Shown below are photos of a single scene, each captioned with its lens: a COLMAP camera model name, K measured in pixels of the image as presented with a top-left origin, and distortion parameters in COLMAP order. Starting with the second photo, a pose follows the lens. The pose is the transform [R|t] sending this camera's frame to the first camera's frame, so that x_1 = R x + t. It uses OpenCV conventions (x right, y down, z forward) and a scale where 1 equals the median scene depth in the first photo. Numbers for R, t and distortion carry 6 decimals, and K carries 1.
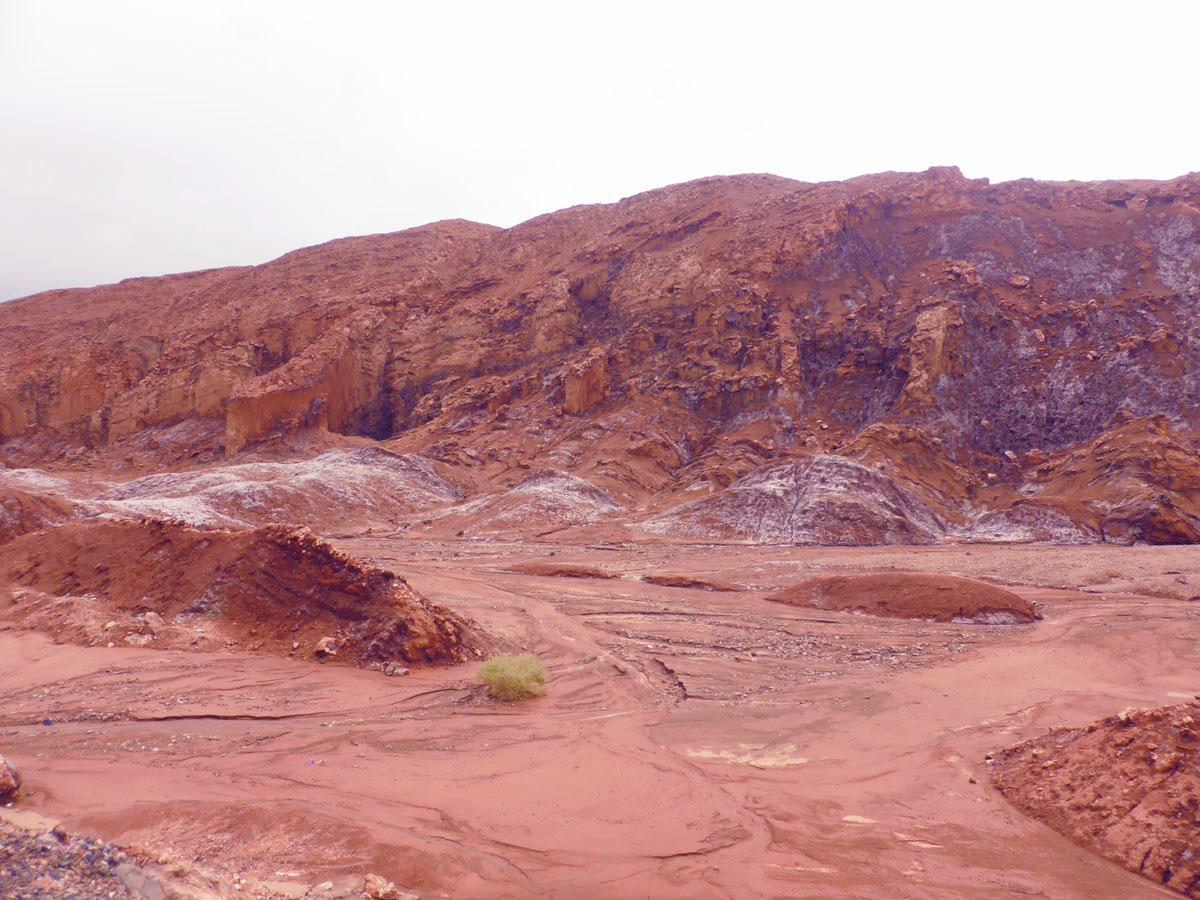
lens RADIAL K [[834.0, 0, 602.4], [0, 834.0, 452.3], [0, 0, 1]] dist [-0.004786, 0.007454]
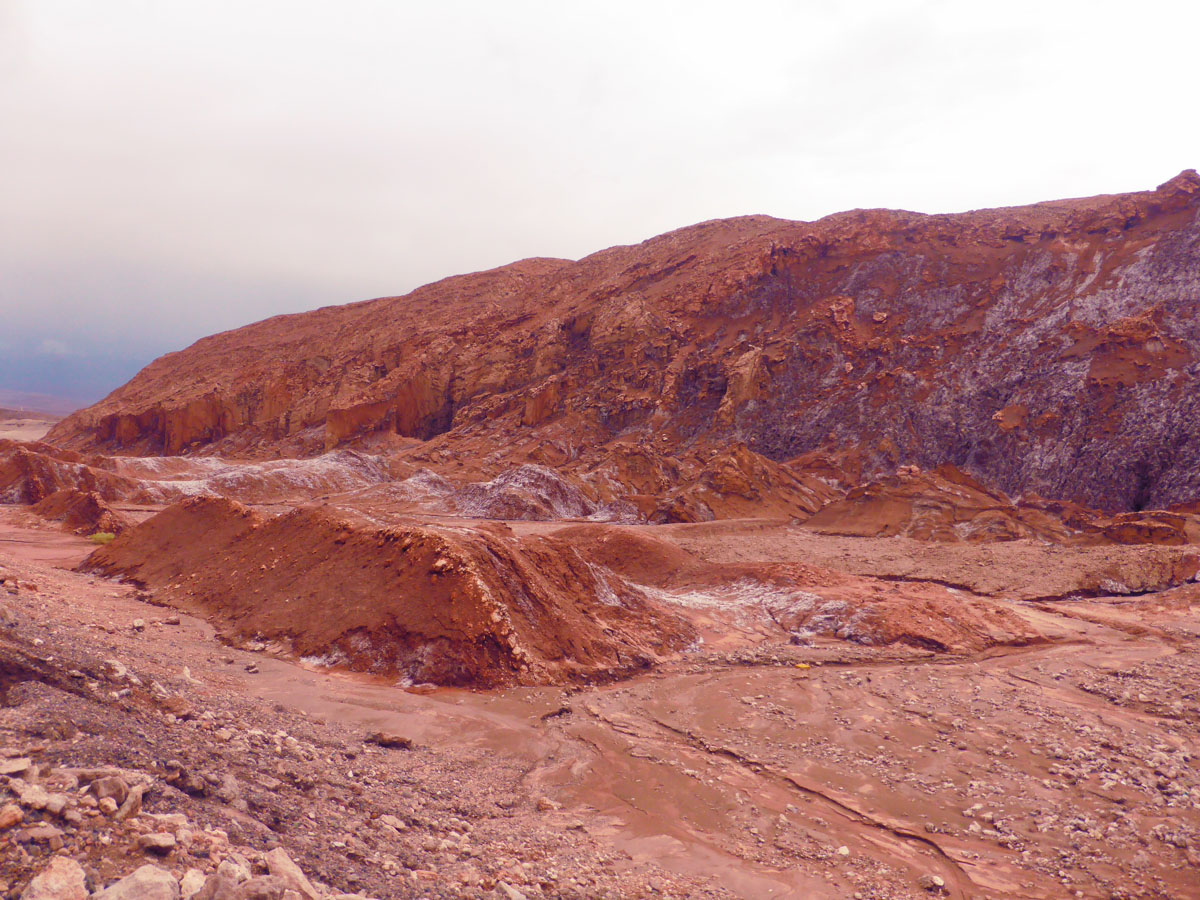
lens RADIAL K [[834.0, 0, 597.8], [0, 834.0, 446.9], [0, 0, 1]] dist [-0.004786, 0.007454]
pose [[0.961667, 0.013895, -0.273869, 0.365861], [-0.011844, 0.999888, 0.009144, -0.020197], [0.273966, -0.005550, 0.961723, -0.223784]]
